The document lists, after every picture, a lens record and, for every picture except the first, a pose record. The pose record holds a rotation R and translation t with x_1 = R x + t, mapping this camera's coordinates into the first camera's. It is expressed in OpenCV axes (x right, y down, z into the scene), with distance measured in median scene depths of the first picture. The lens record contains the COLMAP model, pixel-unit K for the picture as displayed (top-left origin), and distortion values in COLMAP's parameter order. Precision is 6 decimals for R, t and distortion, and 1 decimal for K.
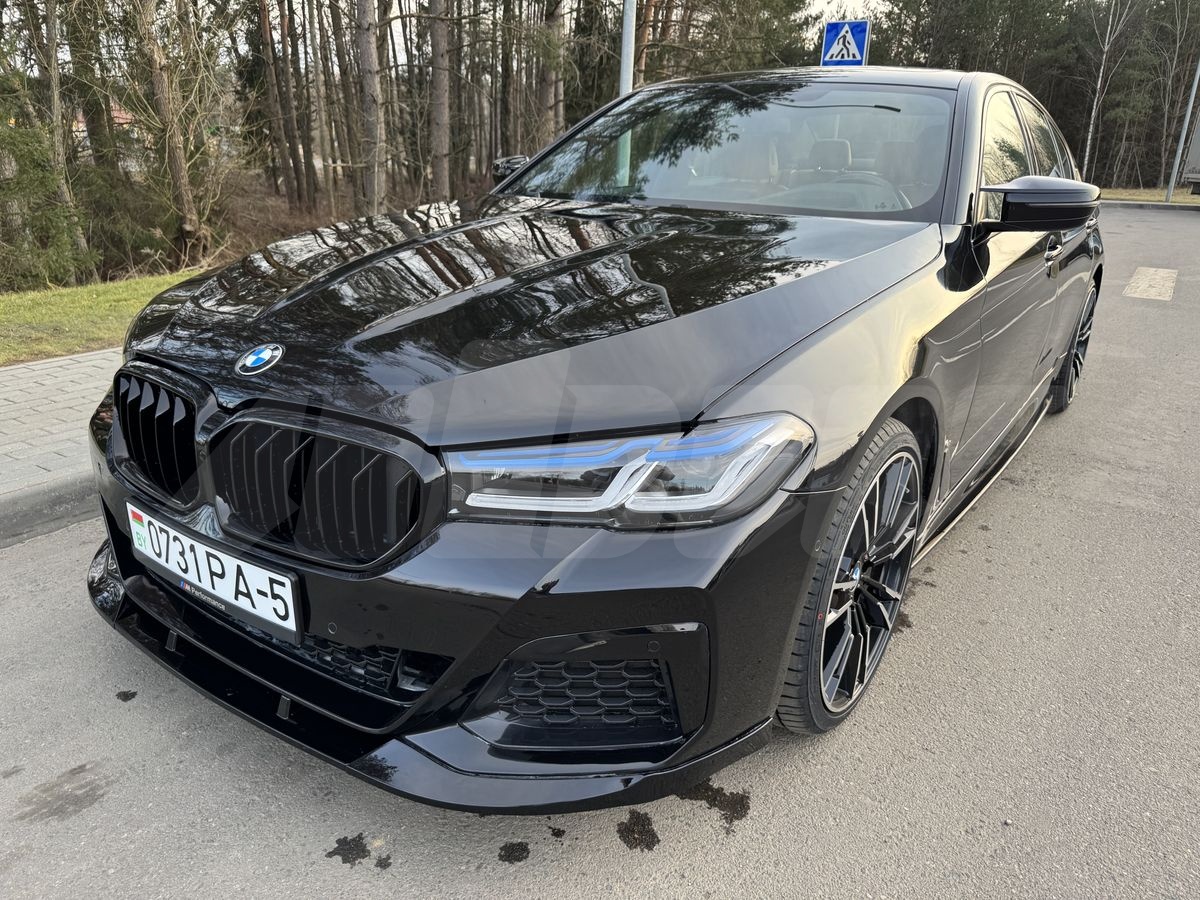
lens RADIAL K [[853.7, 0, 608.6], [0, 853.7, 456.7], [0, 0, 1]] dist [0.012979, -0.019383]
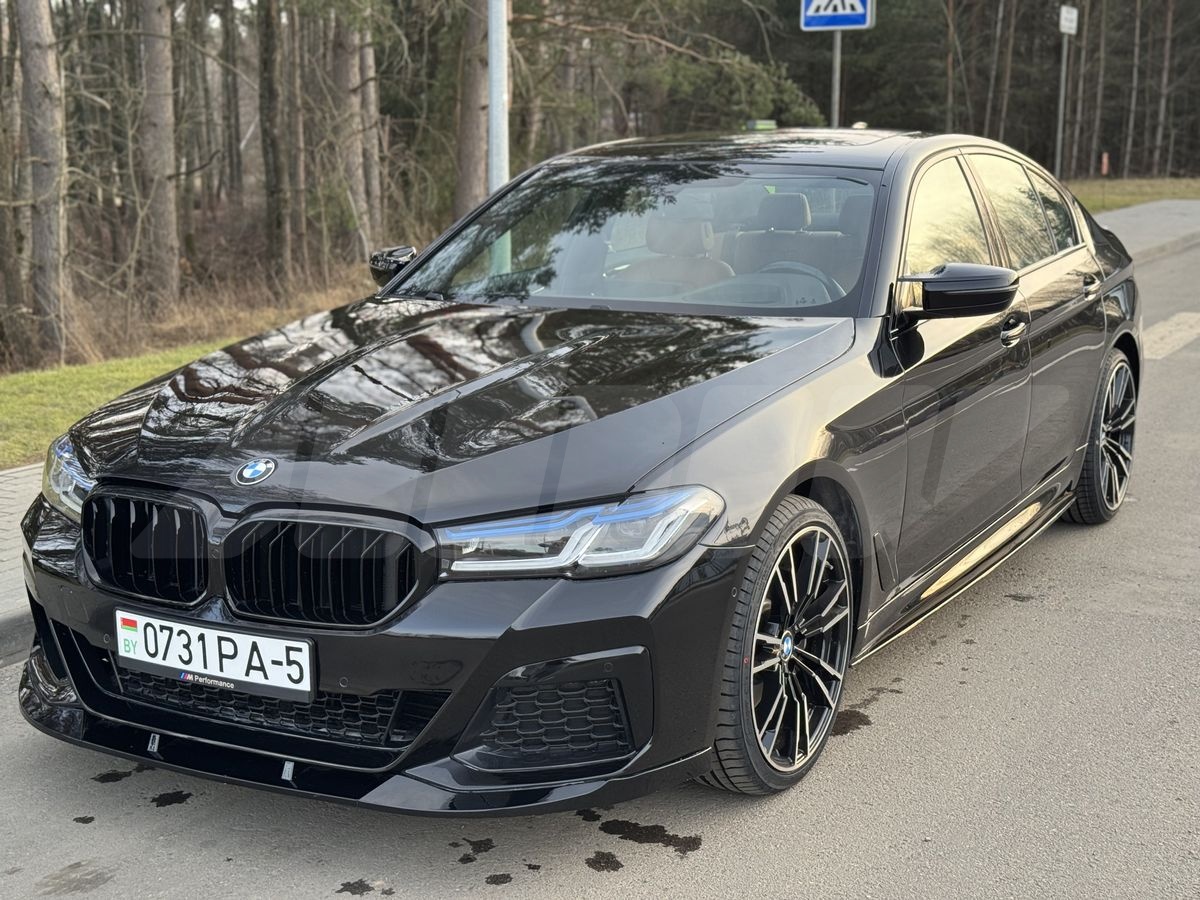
lens RADIAL K [[1682.5, 0, 600.8], [0, 1682.5, 439.9], [0, 0, 1]] dist [0.122109, 0.000000]
pose [[0.995178, -0.053332, 0.082317, -0.102559], [0.066096, 0.984726, -0.161079, 0.201588], [-0.072469, 0.165743, 0.983503, -1.071890]]
